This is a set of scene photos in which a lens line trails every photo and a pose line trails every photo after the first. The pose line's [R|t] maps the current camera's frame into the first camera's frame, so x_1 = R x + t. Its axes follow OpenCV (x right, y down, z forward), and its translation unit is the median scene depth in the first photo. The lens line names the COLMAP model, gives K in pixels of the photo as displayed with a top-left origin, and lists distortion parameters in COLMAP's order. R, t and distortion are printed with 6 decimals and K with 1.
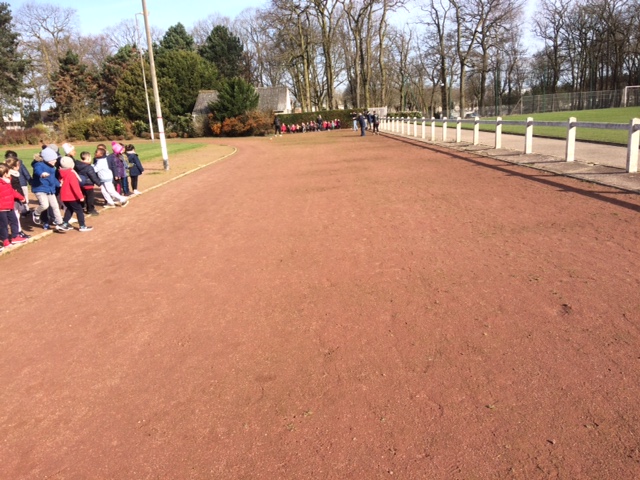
lens RADIAL K [[540.6, 0, 321.6], [0, 540.6, 250.3], [0, 0, 1]] dist [0.113446, -0.189900]
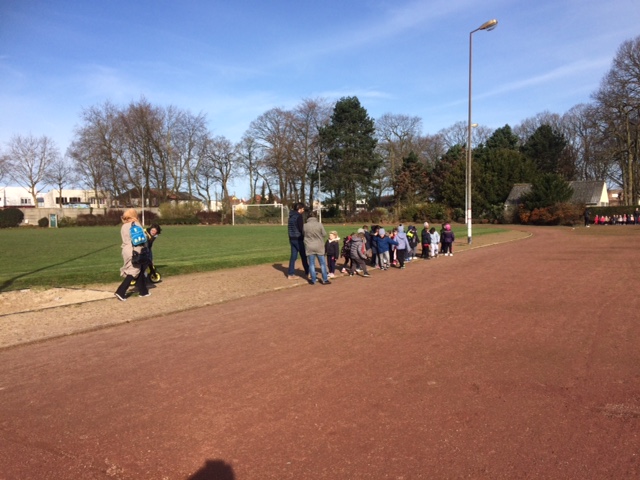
lens RADIAL K [[532.4, 0, 318.6], [0, 532.4, 254.1], [0, 0, 1]] dist [0.095489, -0.126027]
pose [[0.841781, 0.087642, -0.532657, 0.035243], [-0.163556, 0.981760, -0.096938, 0.020841], [0.514445, 0.168719, 0.840762, -0.101713]]
